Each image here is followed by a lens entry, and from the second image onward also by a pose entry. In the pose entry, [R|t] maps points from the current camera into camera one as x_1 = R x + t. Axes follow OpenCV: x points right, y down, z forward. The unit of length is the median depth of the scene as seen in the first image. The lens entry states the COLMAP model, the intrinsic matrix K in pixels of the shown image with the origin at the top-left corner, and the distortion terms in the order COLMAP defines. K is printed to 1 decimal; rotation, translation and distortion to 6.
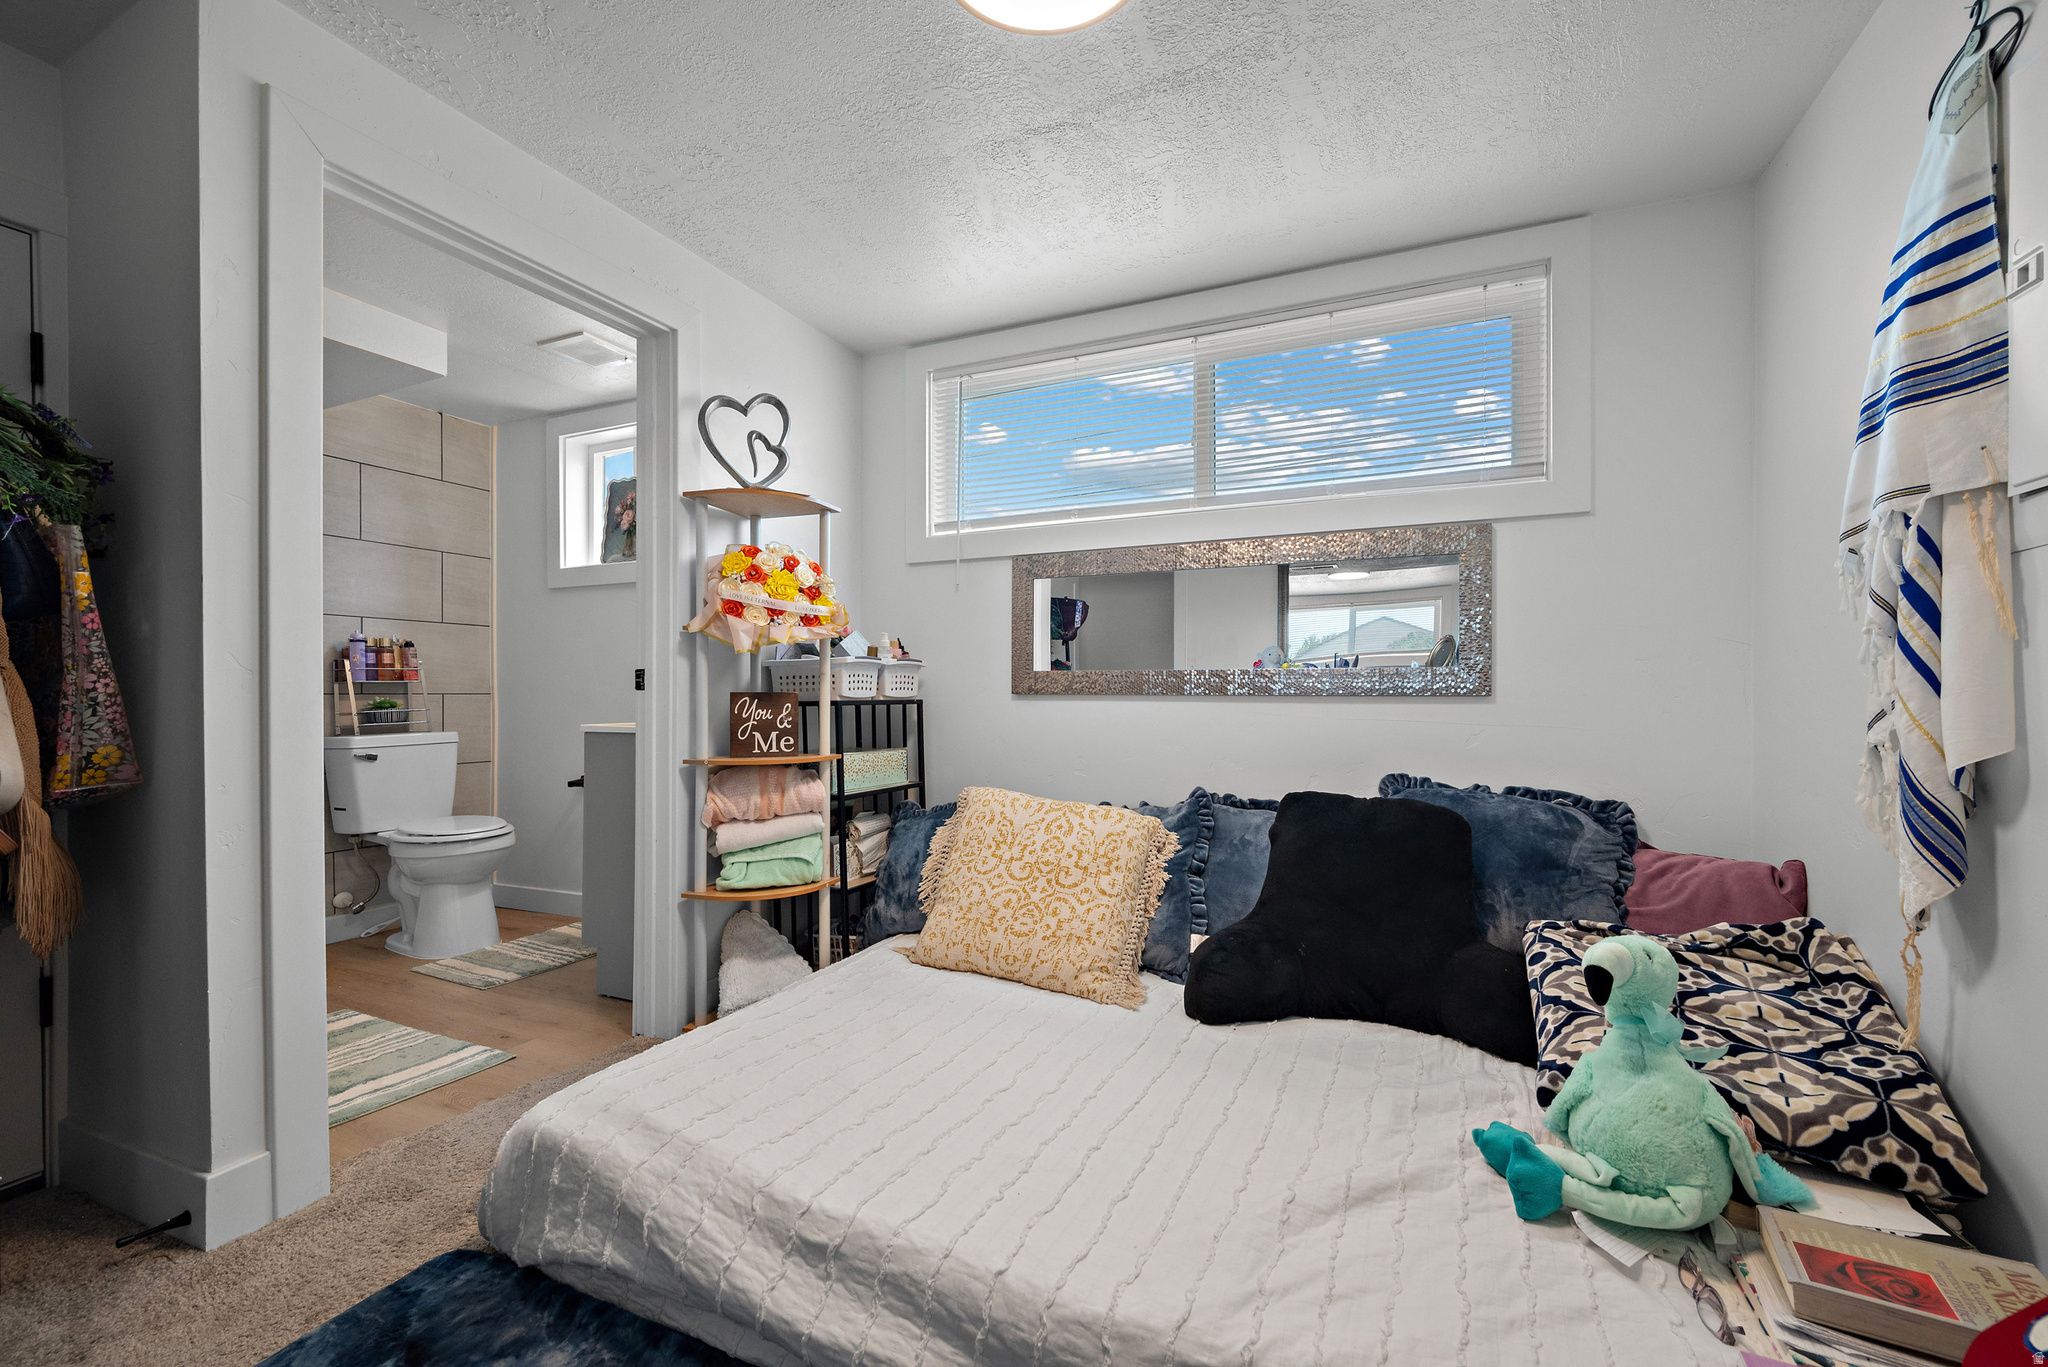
lens RADIAL K [[834.1, 0, 1030.5], [0, 834.1, 693.4], [0, 0, 1]] dist [0.000909, -0.000105]
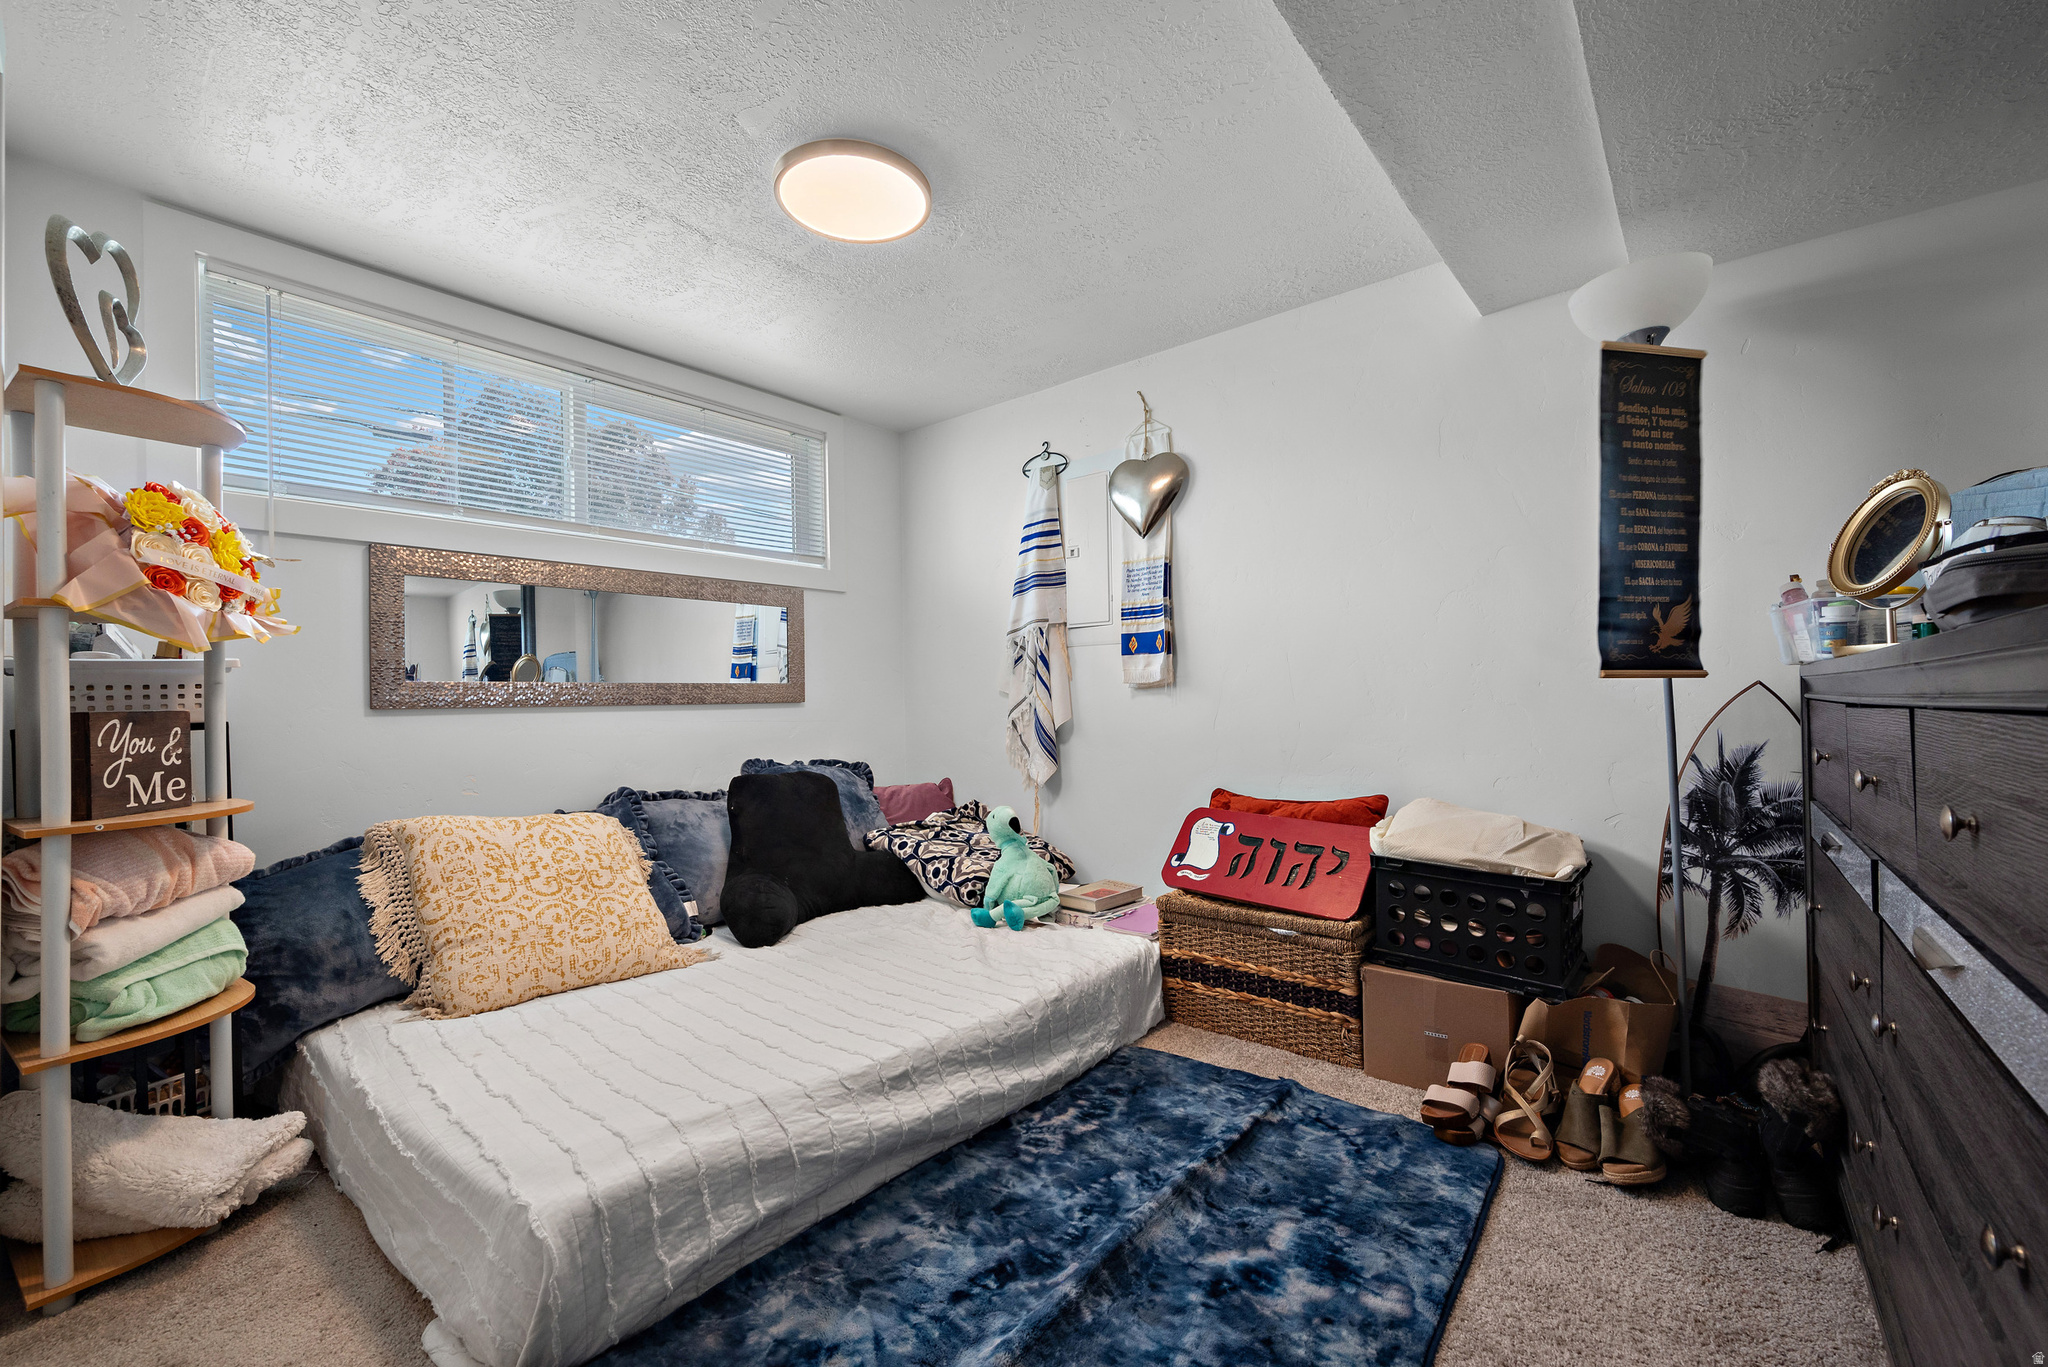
lens RADIAL K [[834.1, 0, 1028.6], [0, 834.1, 687.9], [0, 0, 1]] dist [0.000909, -0.000105]
pose [[0.263268, 0.004799, 0.964711, -0.836270], [0.016567, 0.999818, -0.009495, -0.001996], [-0.964580, 0.018482, 0.263140, 0.197333]]
